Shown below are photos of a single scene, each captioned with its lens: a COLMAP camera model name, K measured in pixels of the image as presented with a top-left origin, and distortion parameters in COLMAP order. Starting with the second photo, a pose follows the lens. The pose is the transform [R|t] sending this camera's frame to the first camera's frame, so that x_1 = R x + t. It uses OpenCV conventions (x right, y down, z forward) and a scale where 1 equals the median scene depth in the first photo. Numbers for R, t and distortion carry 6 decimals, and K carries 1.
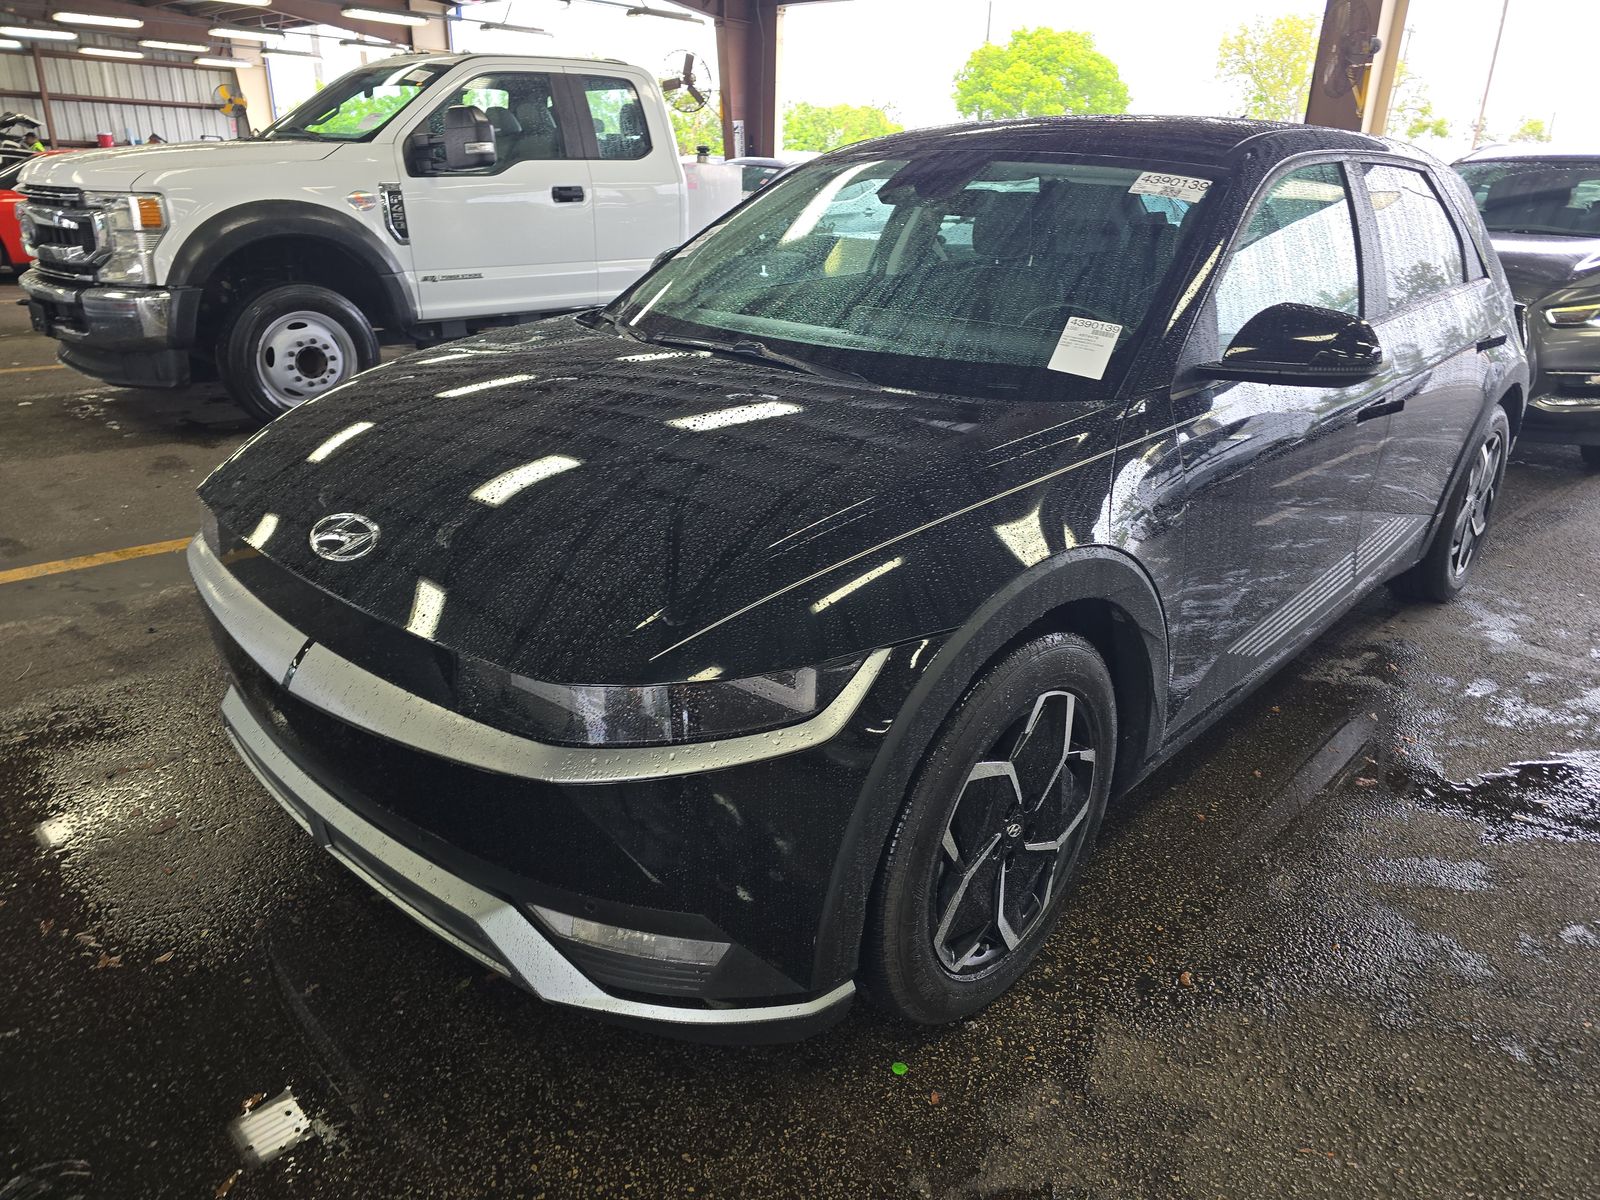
lens RADIAL K [[1086.2, 0, 795.1], [0, 1086.2, 605.6], [0, 0, 1]] dist [0.035122, -0.027534]
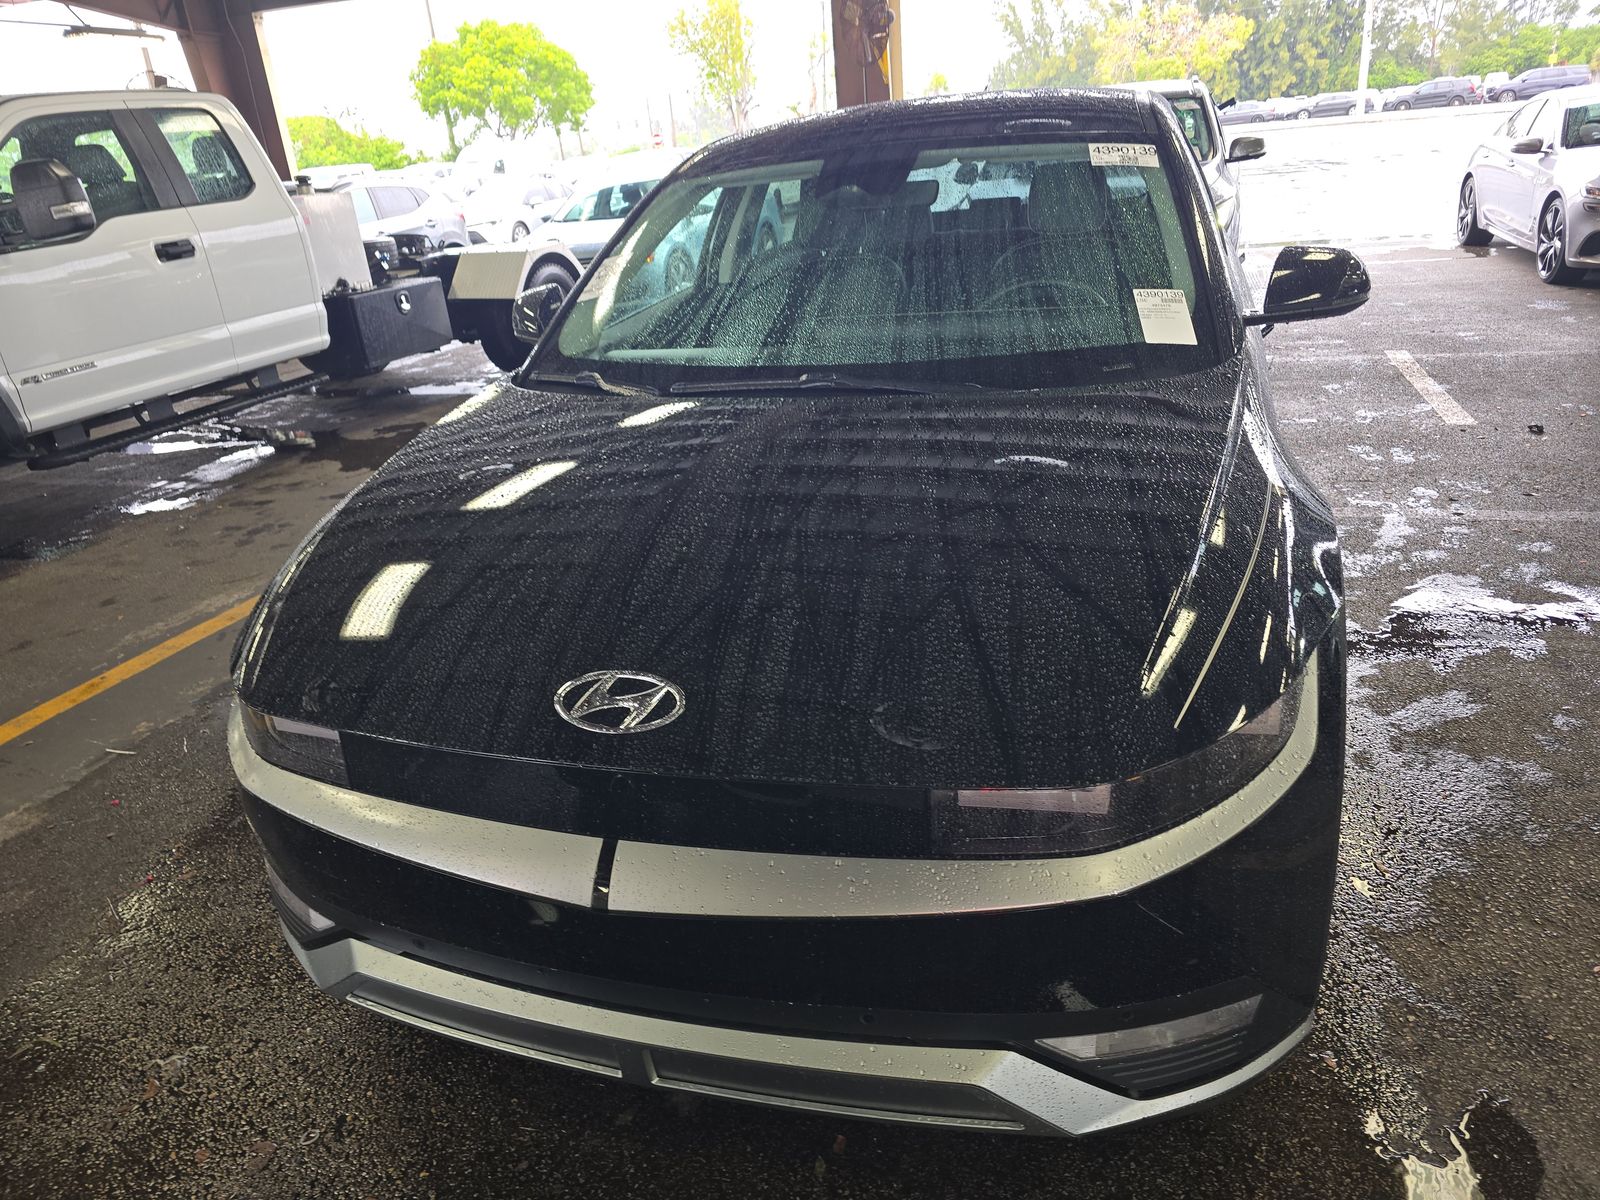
lens RADIAL K [[1086.2, 0, 795.1], [0, 1086.2, 605.6], [0, 0, 1]] dist [0.035122, -0.027534]
pose [[0.894328, -0.261193, 0.363258, -0.161100], [0.258790, 0.964296, 0.056225, -0.040305], [-0.364973, 0.043724, 0.929991, 0.060674]]
